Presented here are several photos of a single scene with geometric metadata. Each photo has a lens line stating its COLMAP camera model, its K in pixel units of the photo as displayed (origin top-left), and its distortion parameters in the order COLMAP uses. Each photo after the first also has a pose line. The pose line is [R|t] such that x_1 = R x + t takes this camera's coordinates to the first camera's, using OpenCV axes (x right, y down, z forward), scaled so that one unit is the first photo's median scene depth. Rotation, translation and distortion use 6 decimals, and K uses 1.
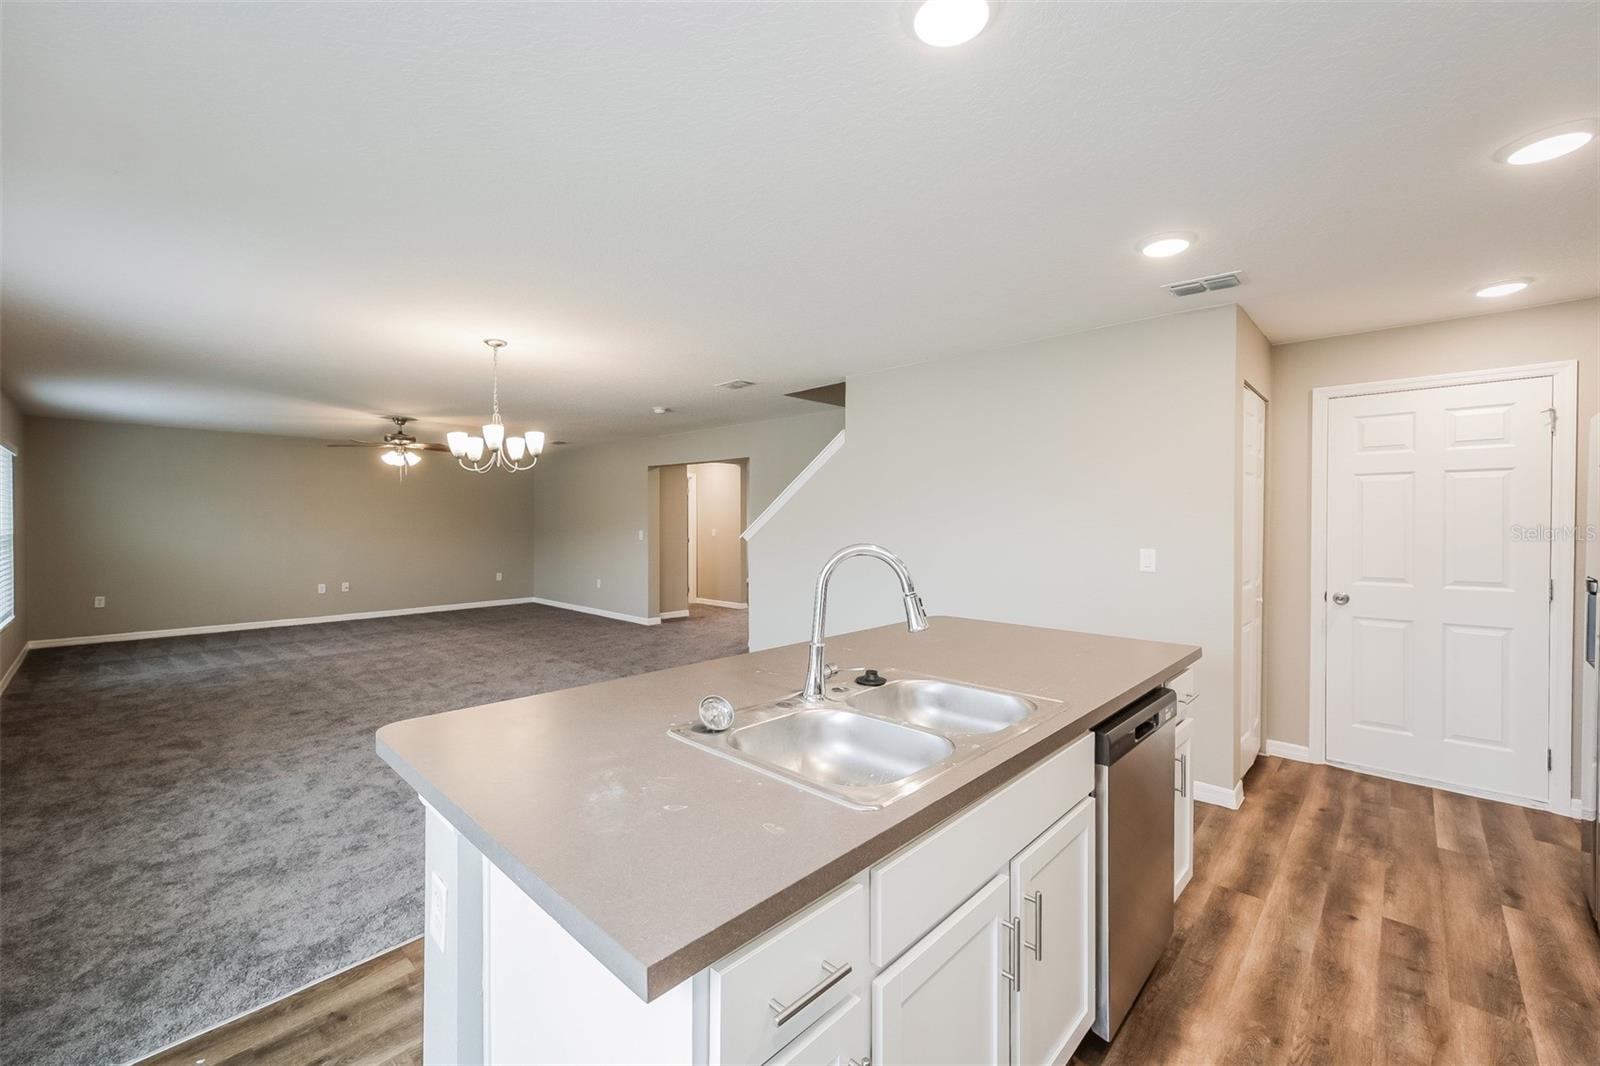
lens RADIAL K [[655.2, 0, 800.0], [0, 655.2, 533.0], [0, 0, 1]] dist [0.001644, 0.000696]
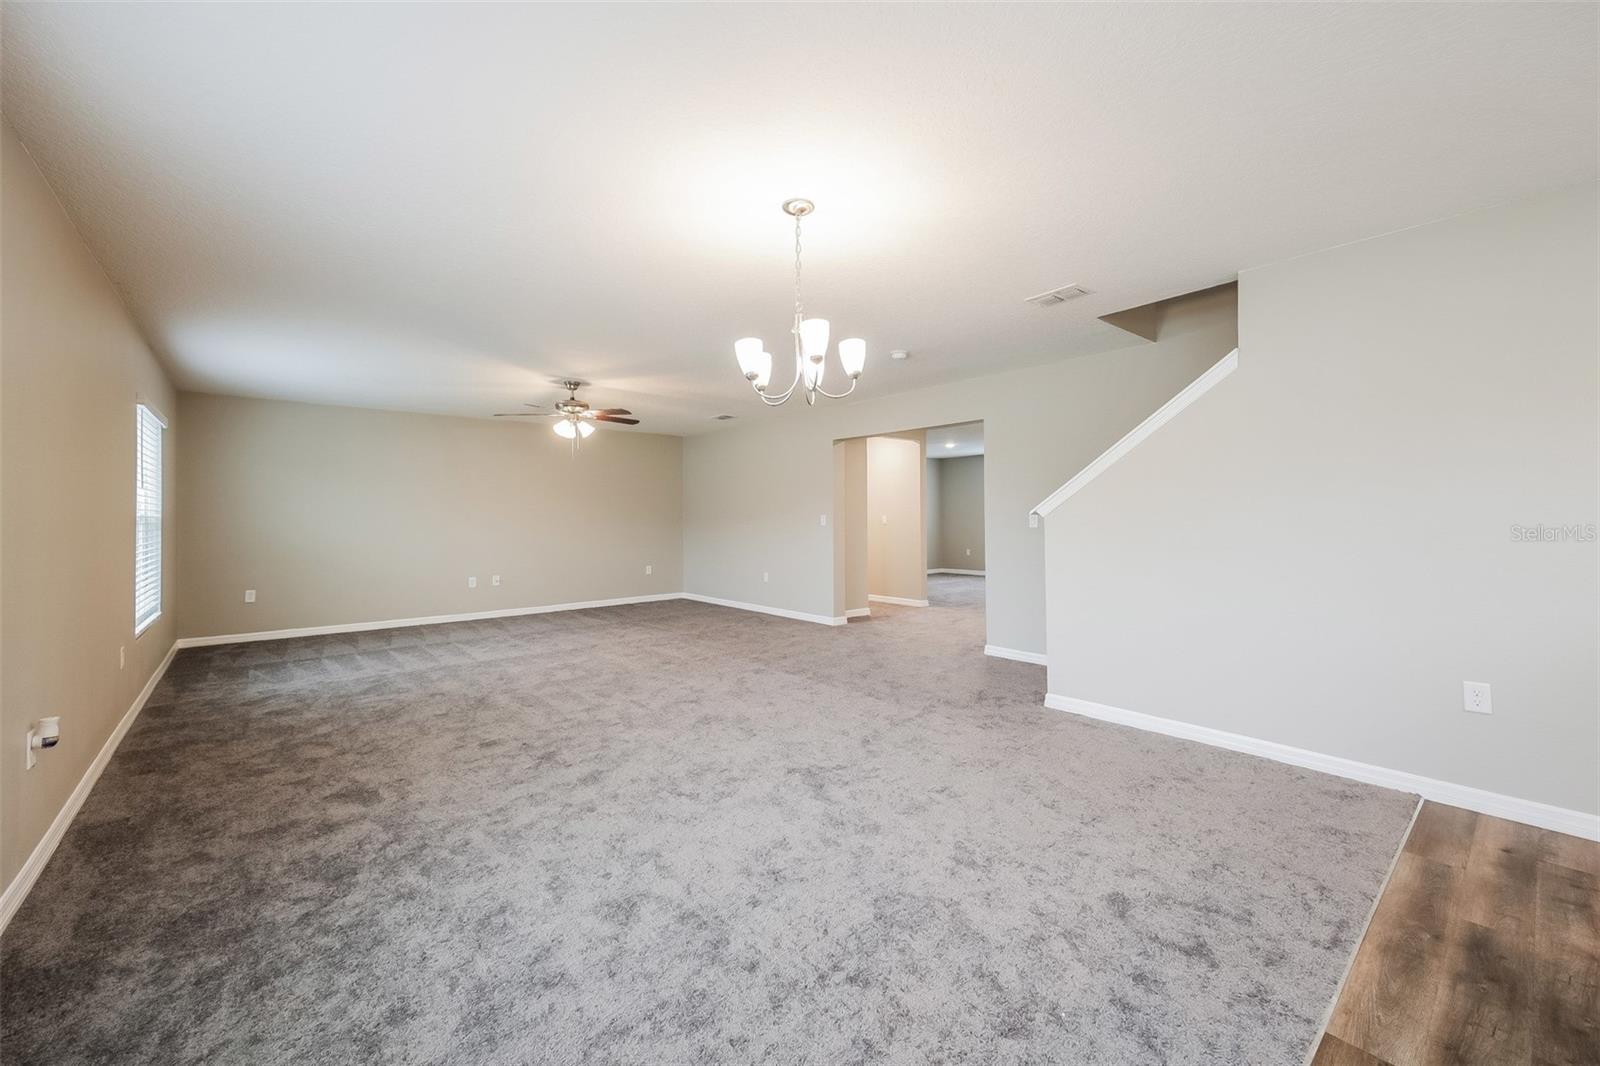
lens RADIAL K [[633.3, 0, 803.0], [0, 633.3, 518.3], [0, 0, 1]] dist [0.008721, 0.000114]
pose [[0.994821, -0.008808, -0.101259, -0.322003], [0.006698, 0.999754, -0.021161, 0.031536], [0.101420, 0.020374, 0.994635, 0.297121]]
